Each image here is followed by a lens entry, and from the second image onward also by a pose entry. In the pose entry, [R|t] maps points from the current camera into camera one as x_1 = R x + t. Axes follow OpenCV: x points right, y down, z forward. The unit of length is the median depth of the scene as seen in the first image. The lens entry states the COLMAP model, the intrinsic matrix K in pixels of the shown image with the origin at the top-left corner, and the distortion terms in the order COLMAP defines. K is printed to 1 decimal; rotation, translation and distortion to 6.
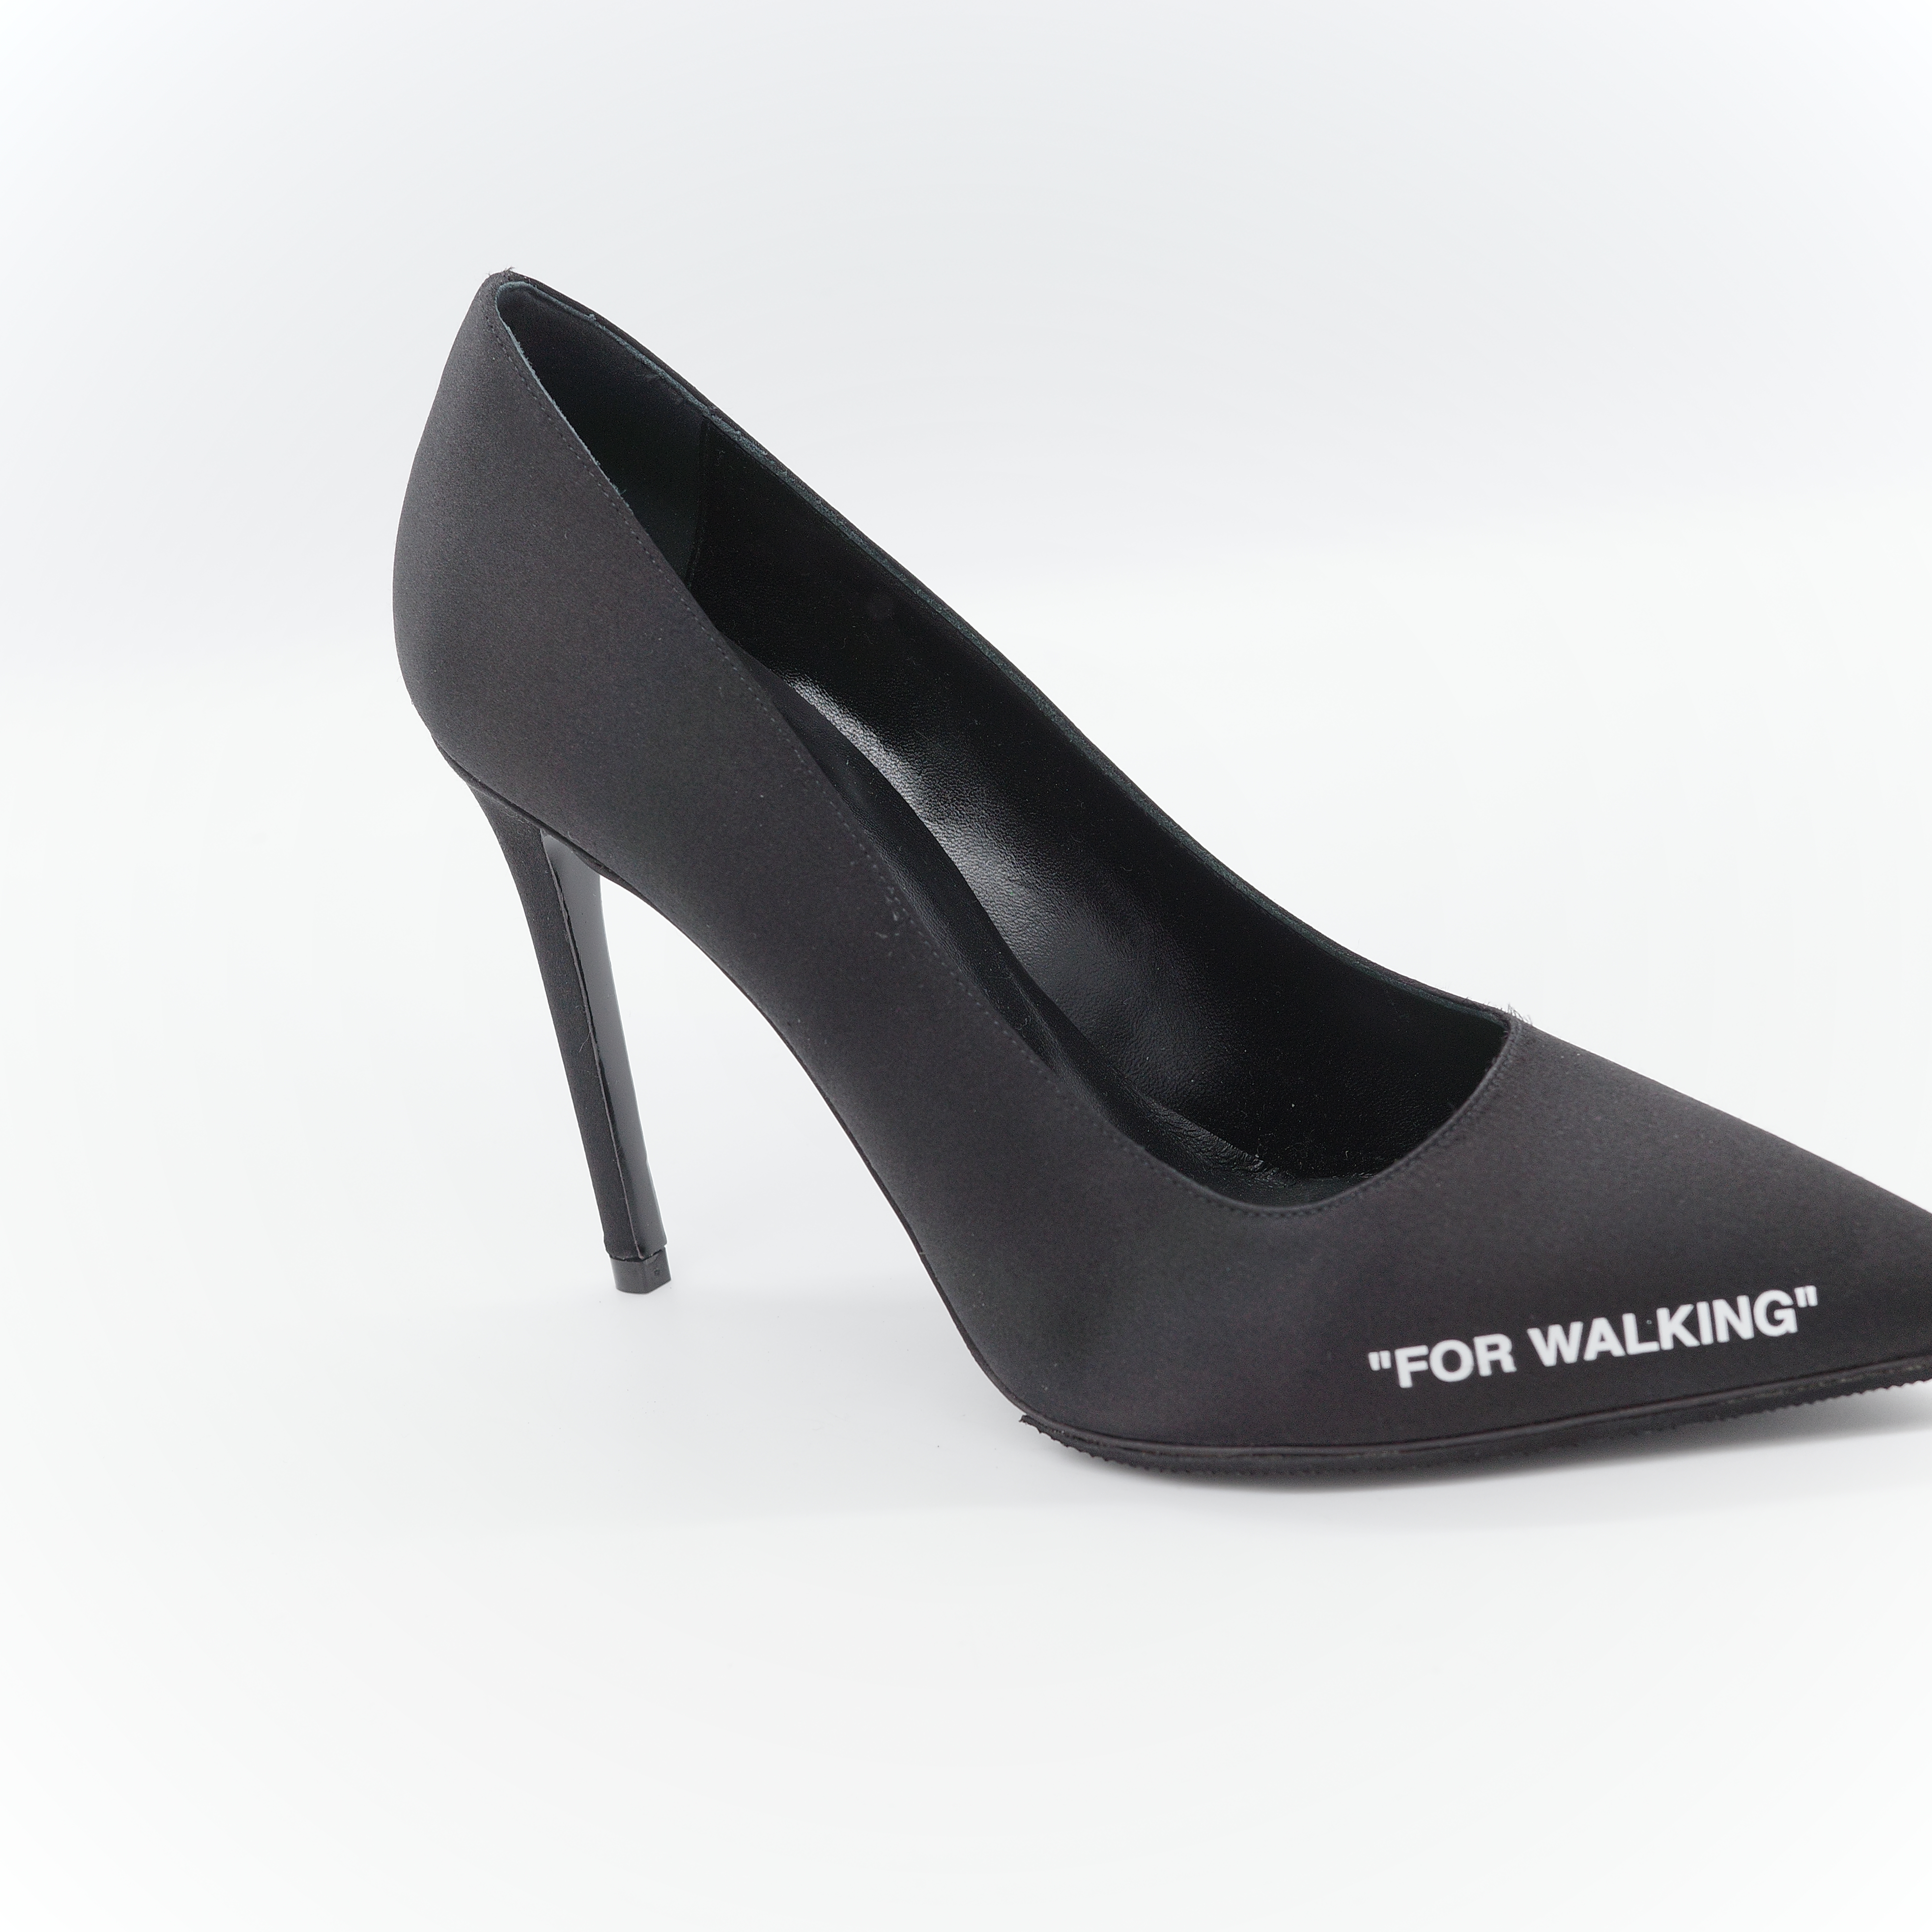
lens RADIAL K [[3772.7, 0, 996.4], [0, 3772.7, 964.2], [0, 0, 1]] dist [0.061960, 0.141713]
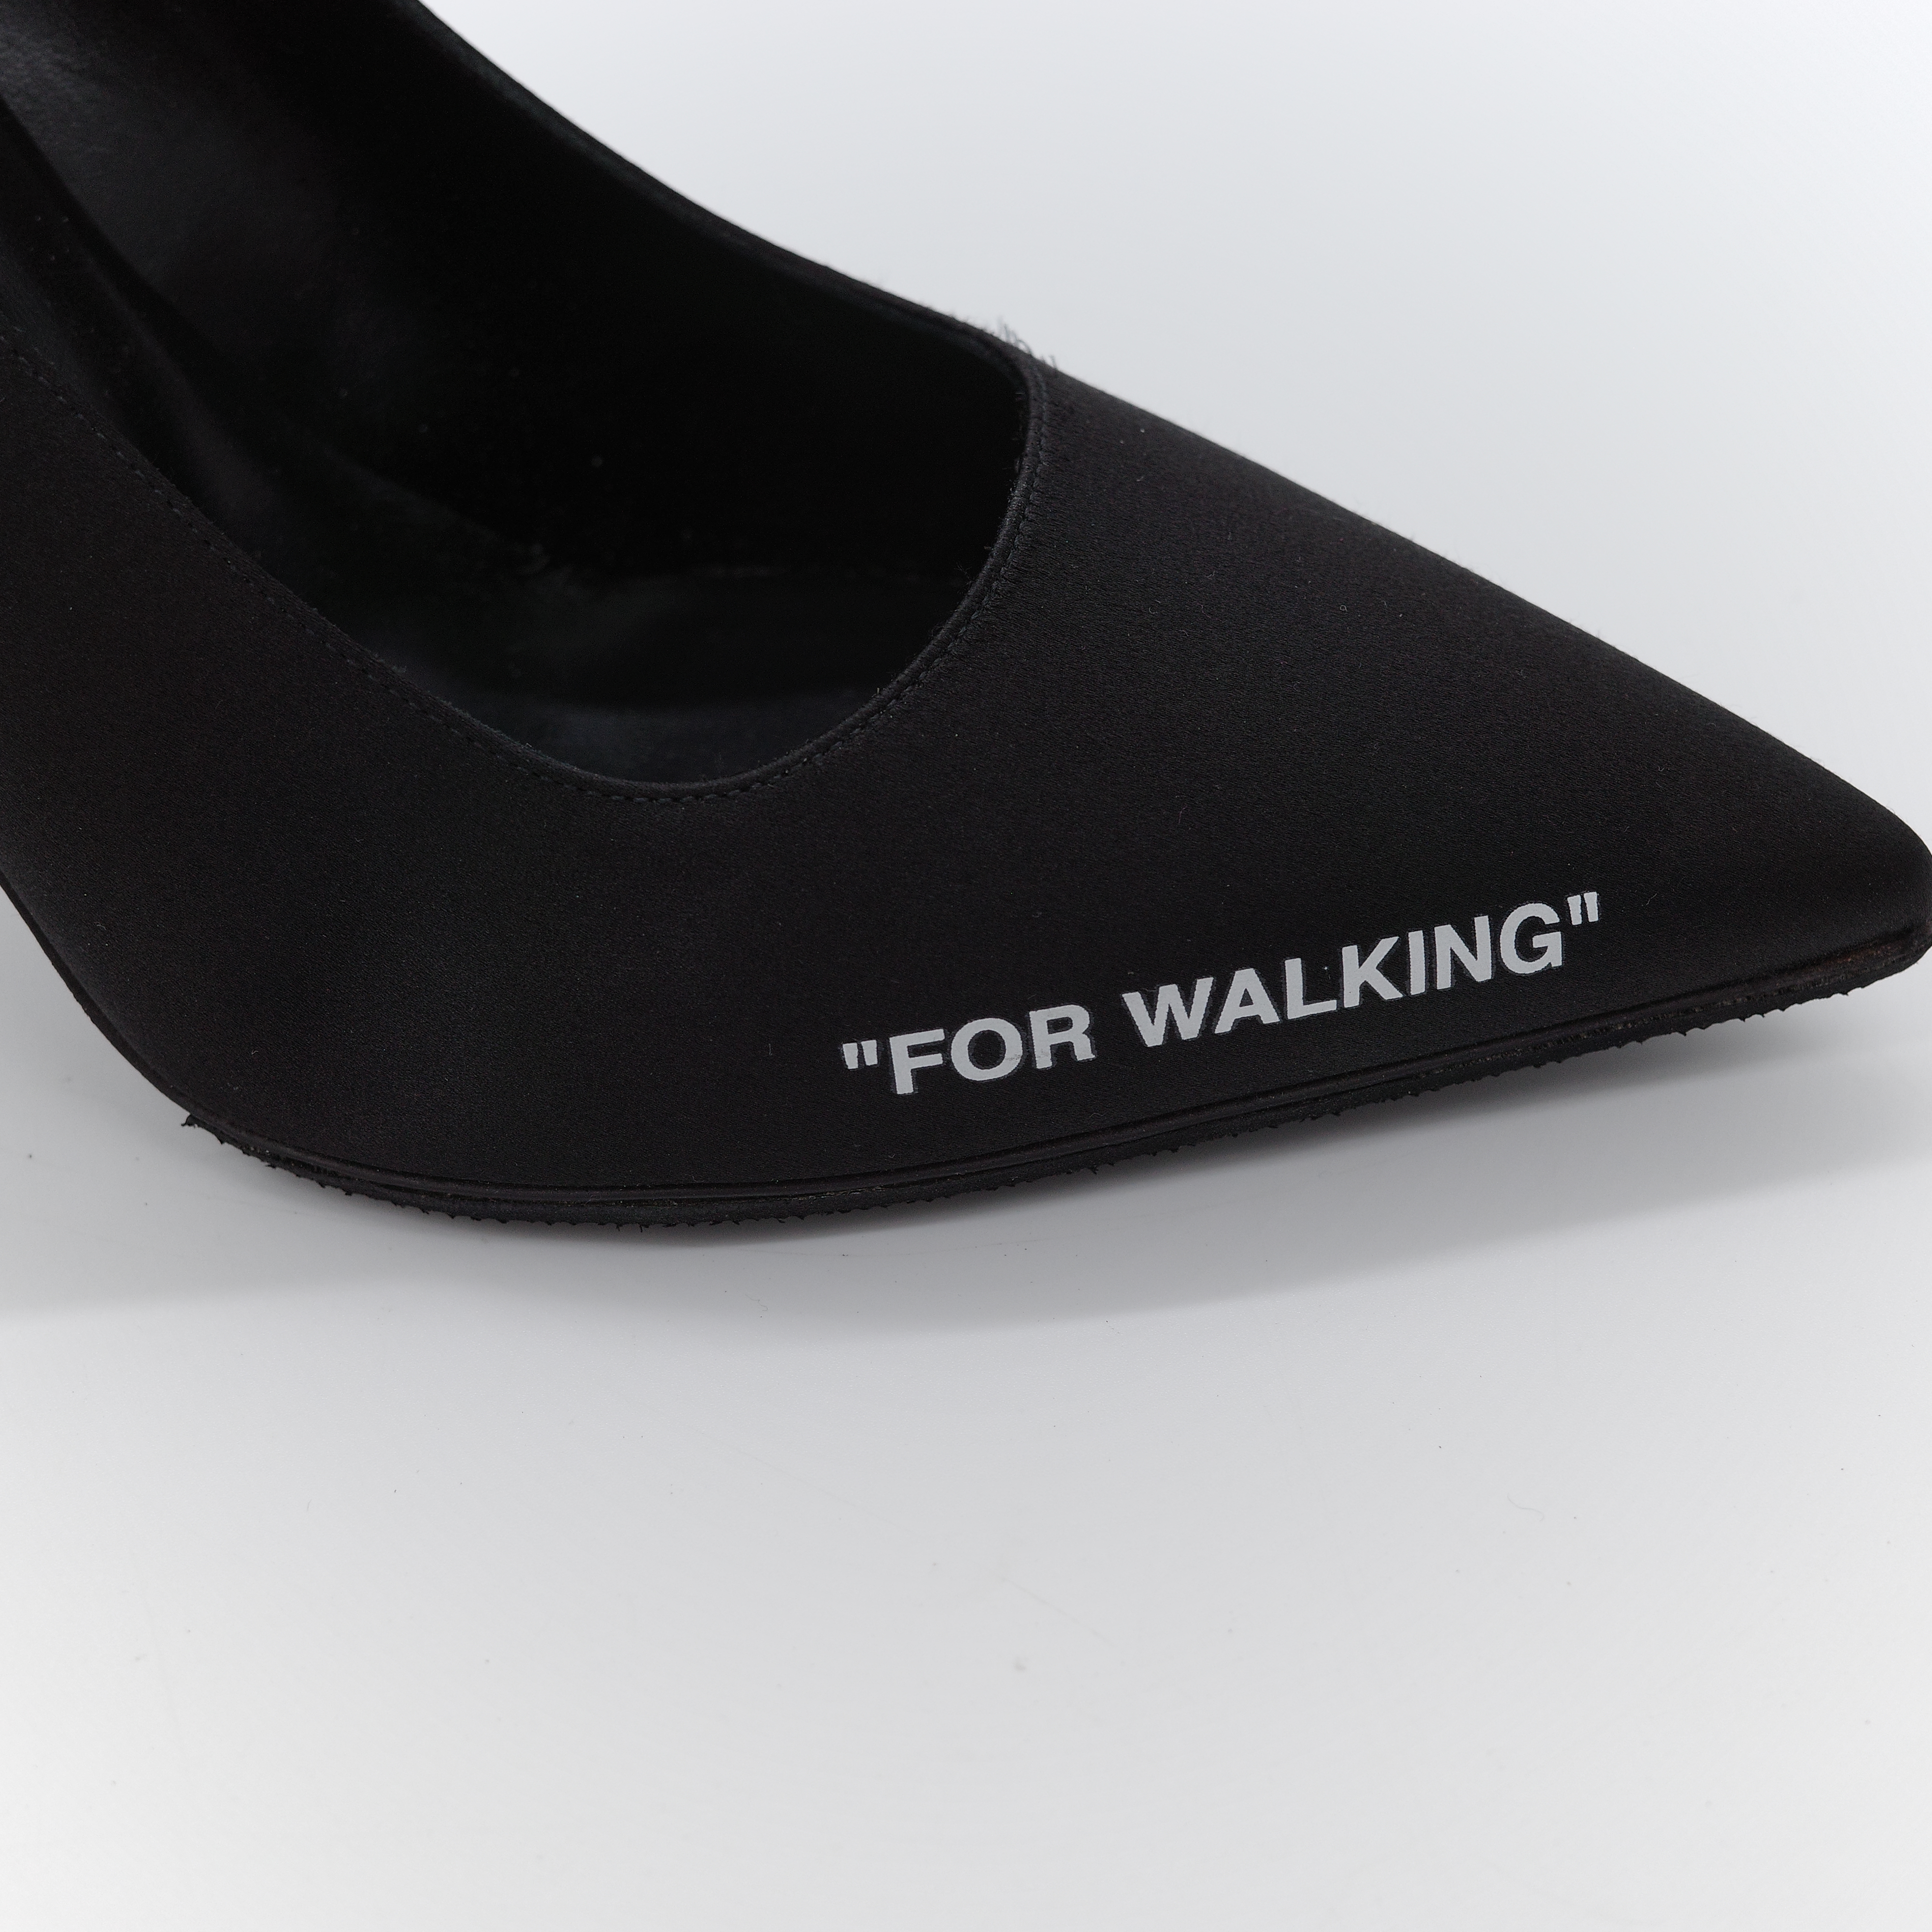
lens RADIAL K [[3772.7, 0, 996.4], [0, 3772.7, 964.2], [0, 0, 1]] dist [0.061960, 0.141713]
pose [[0.959980, -0.075774, 0.269624, -0.028892], [-0.014577, 0.947882, 0.318289, -0.086118], [-0.279690, -0.309481, 0.908843, 0.490970]]
